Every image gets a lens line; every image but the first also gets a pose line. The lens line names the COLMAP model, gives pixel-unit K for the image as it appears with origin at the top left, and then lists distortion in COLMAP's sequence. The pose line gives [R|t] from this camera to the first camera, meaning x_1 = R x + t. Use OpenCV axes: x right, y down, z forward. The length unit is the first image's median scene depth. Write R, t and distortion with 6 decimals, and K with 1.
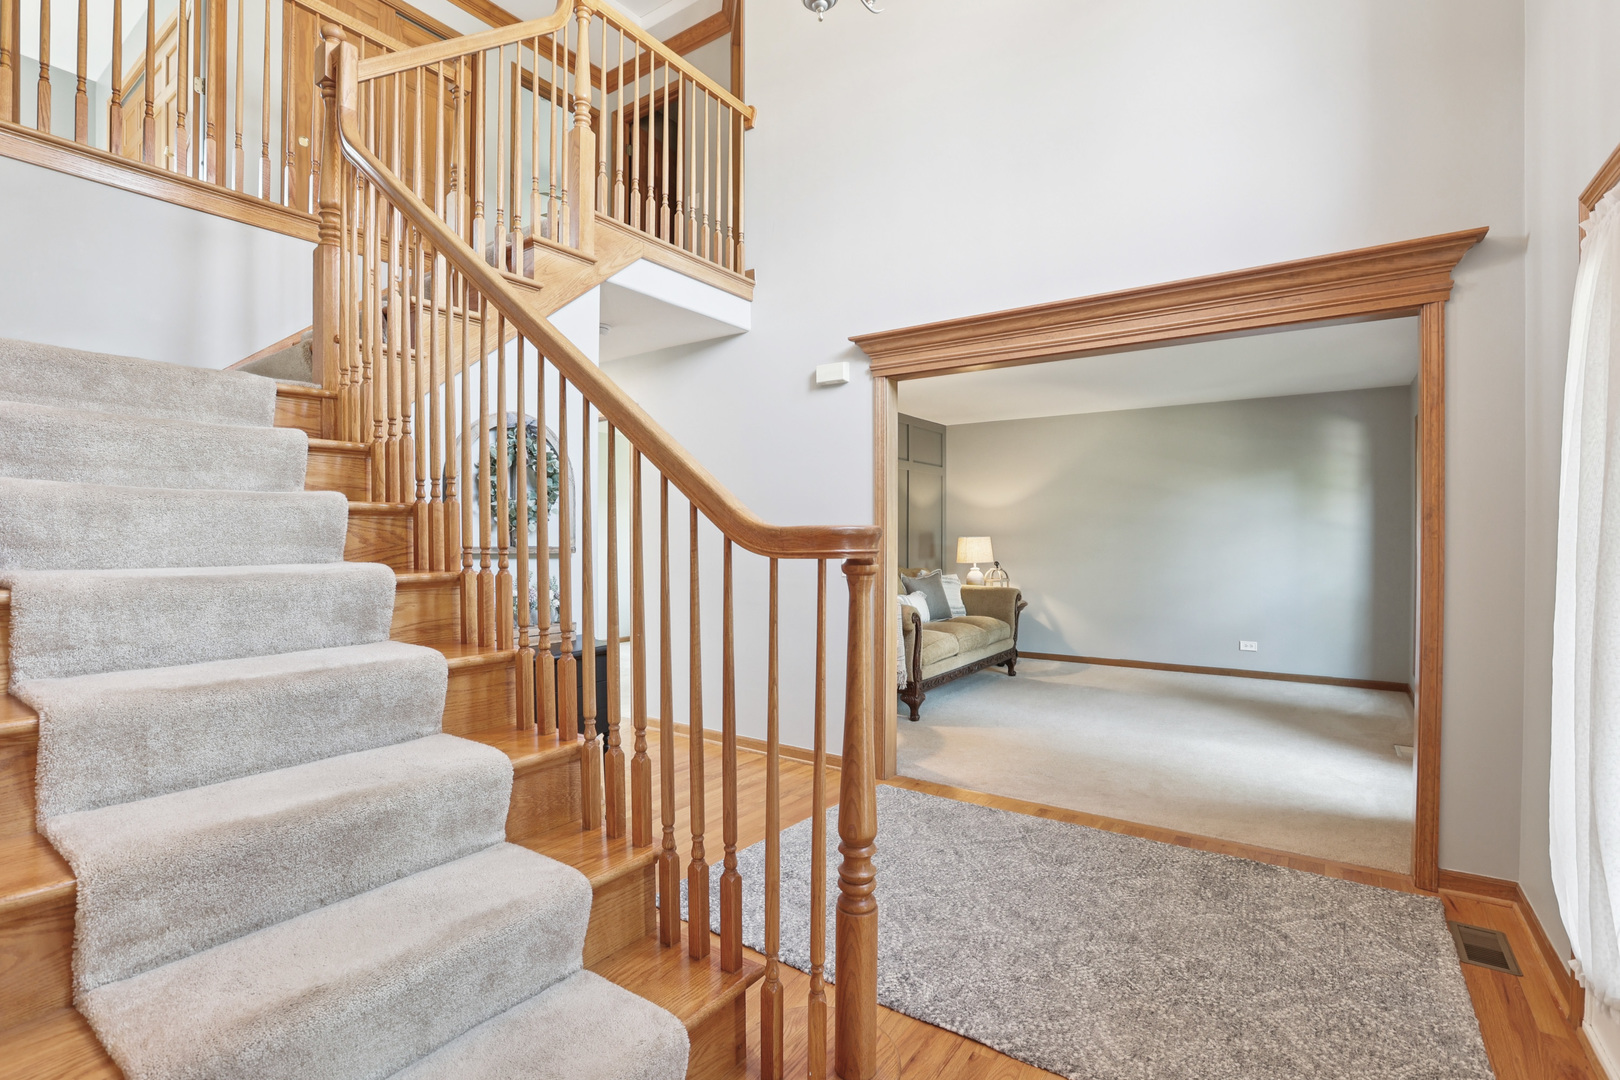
lens RADIAL K [[739.9, 0, 816.8], [0, 739.9, 538.5], [0, 0, 1]] dist [-0.001354, 0.000123]
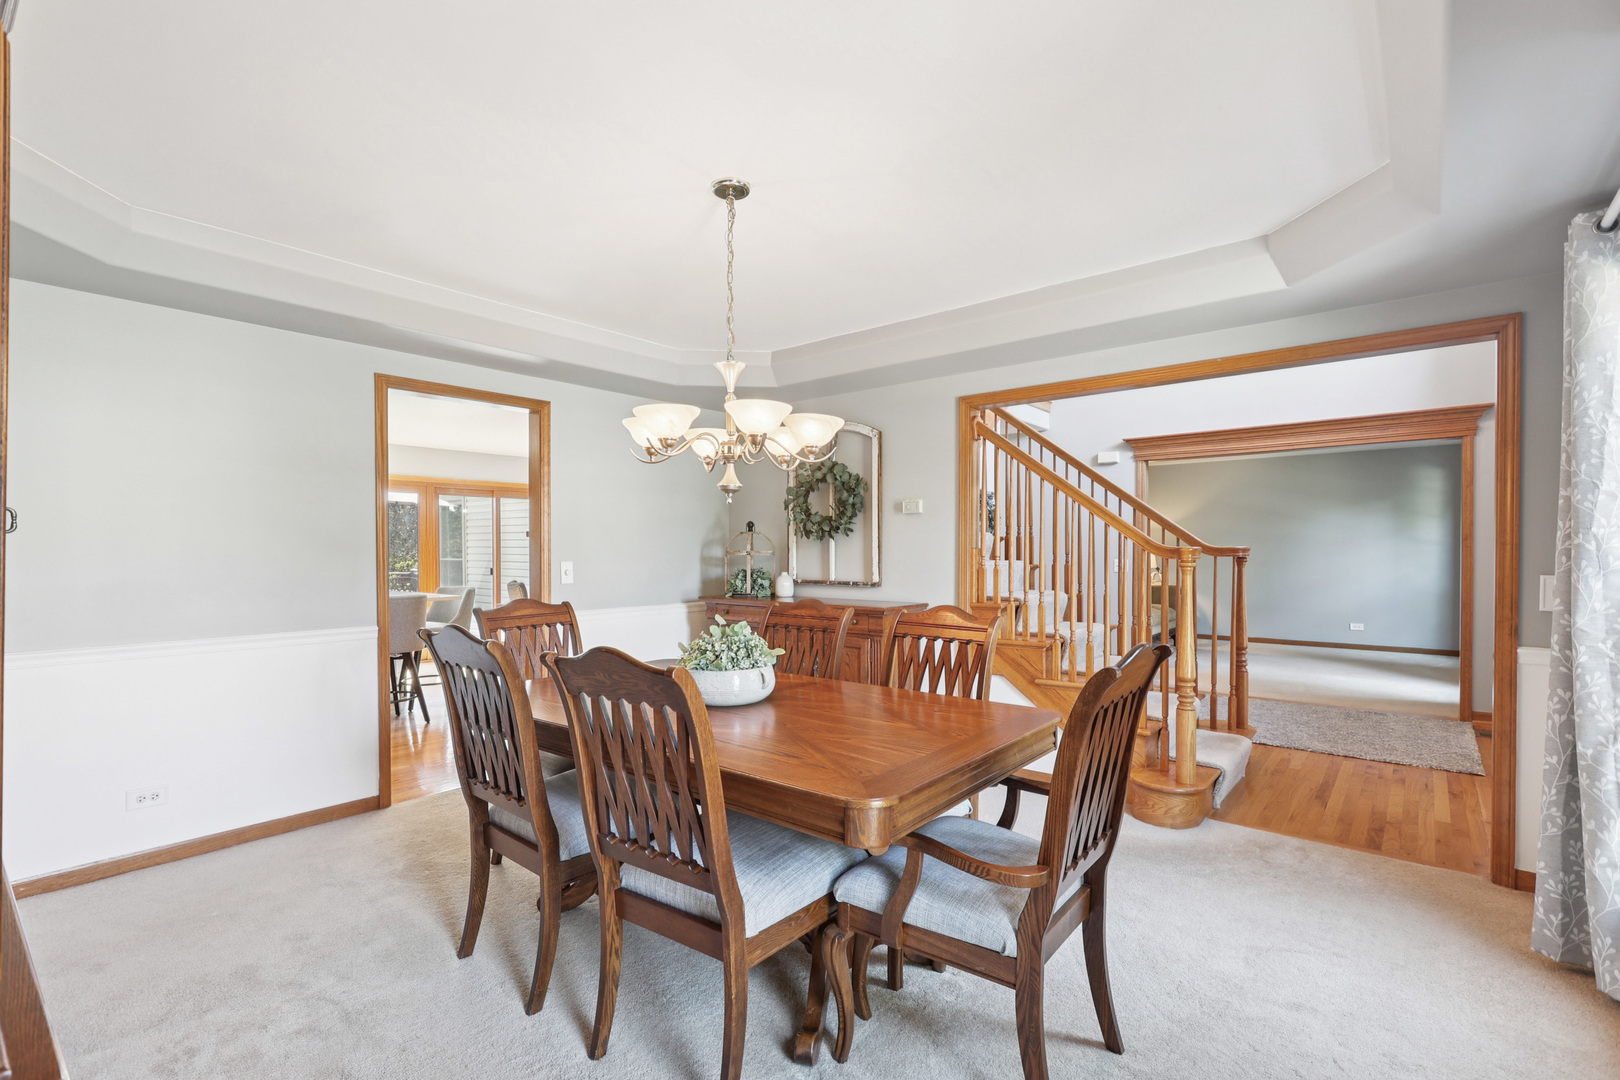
lens RADIAL K [[739.9, 0, 766.3], [0, 739.9, 551.8], [0, 0, 1]] dist [-0.001354, 0.000123]
pose [[0.991833, -0.002954, -0.127509, -0.753025], [0.003126, 0.999994, 0.001144, -0.002391], [0.127505, -0.001533, 0.991837, -1.153145]]
